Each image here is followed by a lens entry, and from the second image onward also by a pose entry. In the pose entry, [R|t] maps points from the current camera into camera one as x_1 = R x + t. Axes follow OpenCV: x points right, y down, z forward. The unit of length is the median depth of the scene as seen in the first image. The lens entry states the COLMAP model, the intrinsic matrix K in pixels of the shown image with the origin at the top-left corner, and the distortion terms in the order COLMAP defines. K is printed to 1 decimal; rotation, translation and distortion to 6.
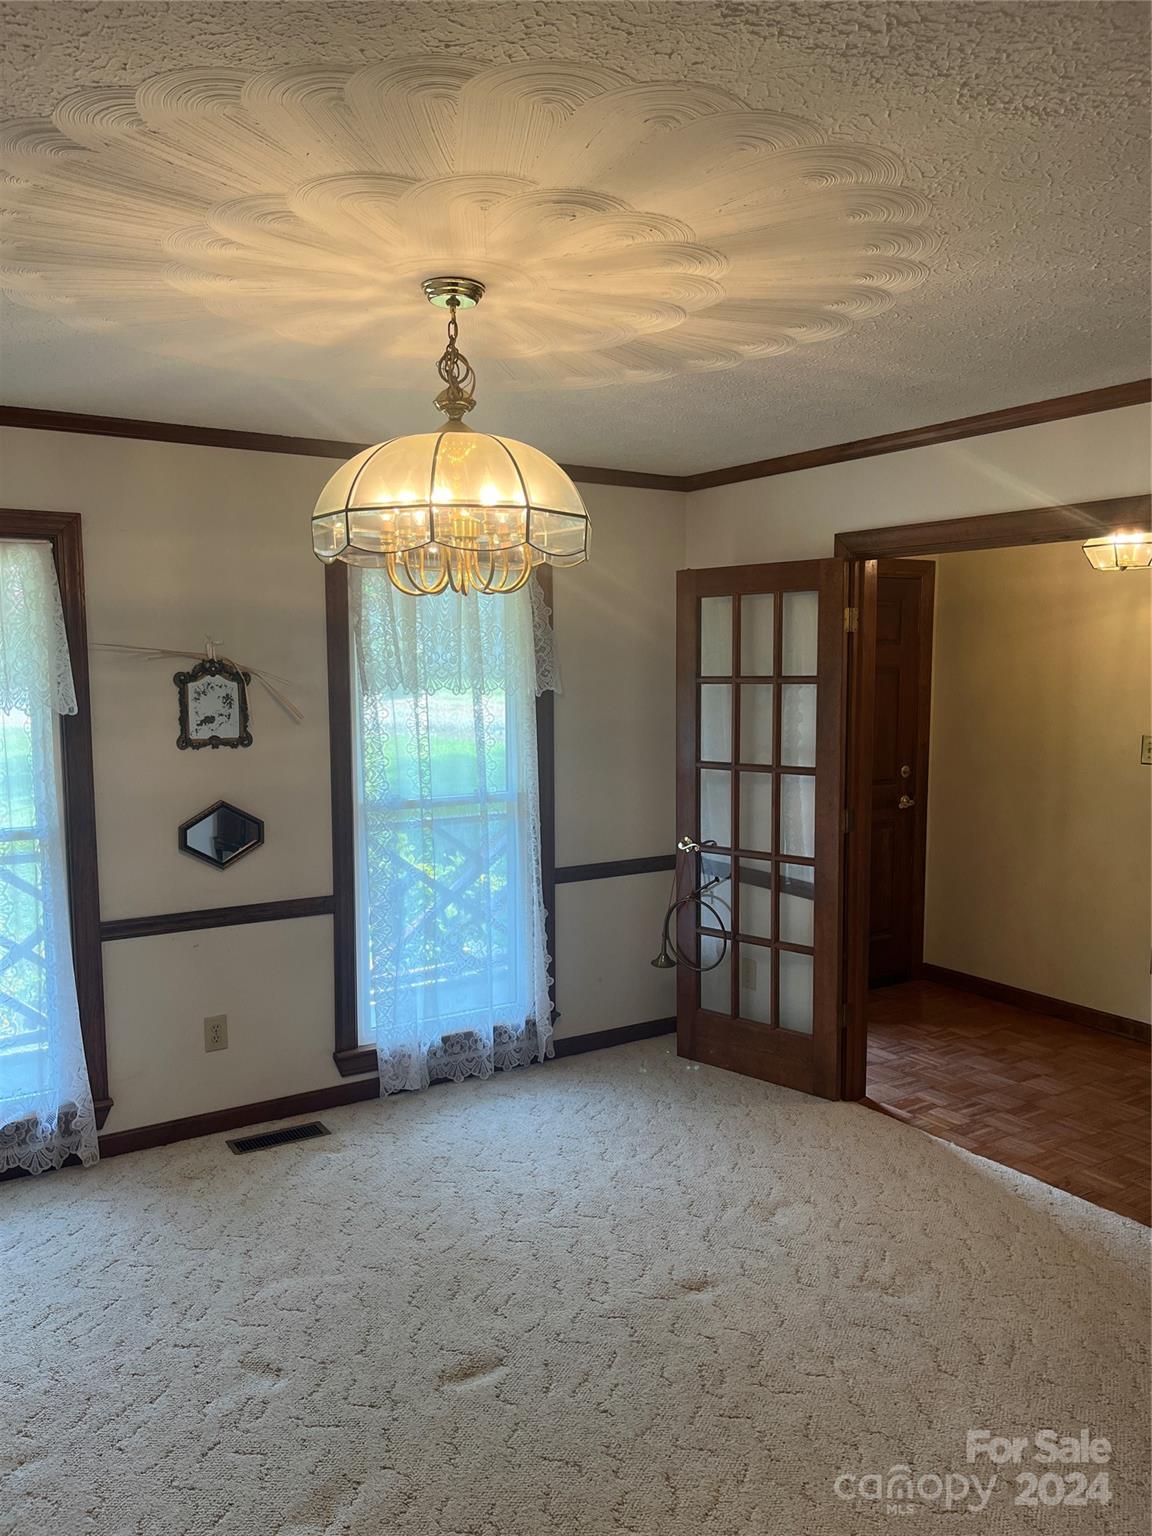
lens RADIAL K [[1181.6, 0, 582.6], [0, 1181.6, 775.1], [0, 0, 1]] dist [0.049770, -0.005186]
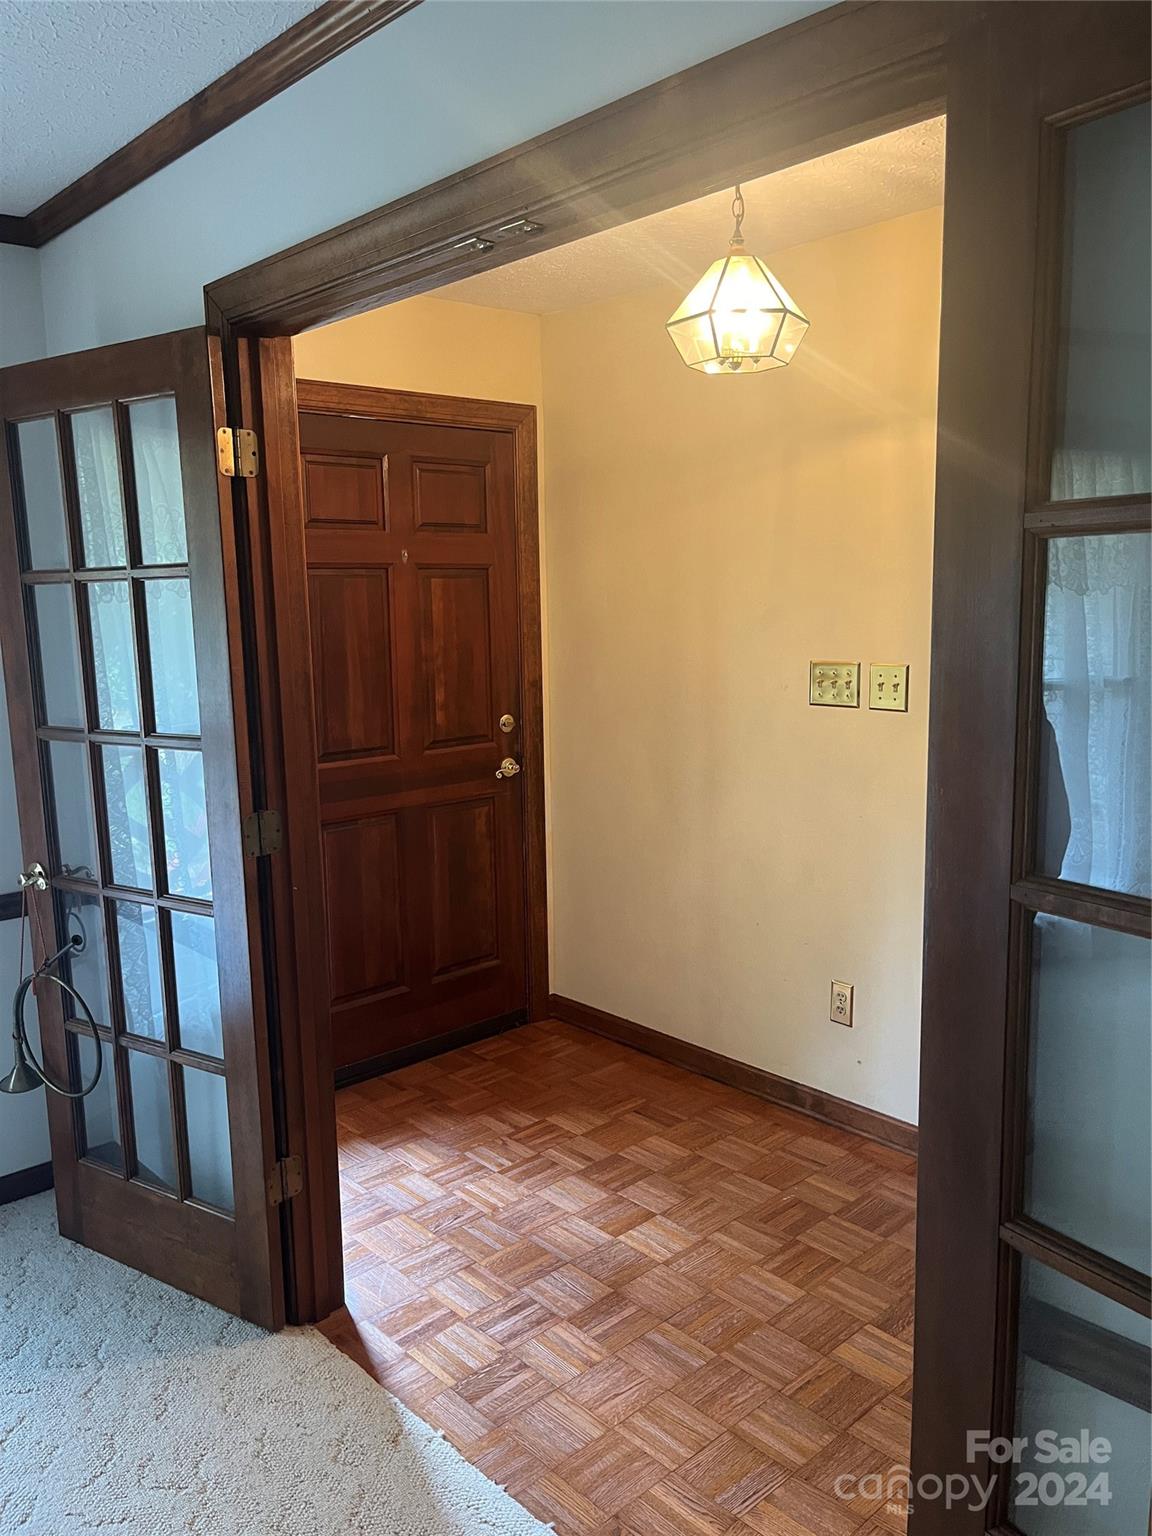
lens RADIAL K [[1181.6, 0, 573.1], [0, 1181.6, 767.0], [0, 0, 1]] dist [0.049770, -0.005186]
pose [[0.987999, -0.036335, 0.150127, 0.252983], [0.028923, 0.998266, 0.051260, -0.013859], [-0.151730, -0.046303, 0.987337, 0.399196]]
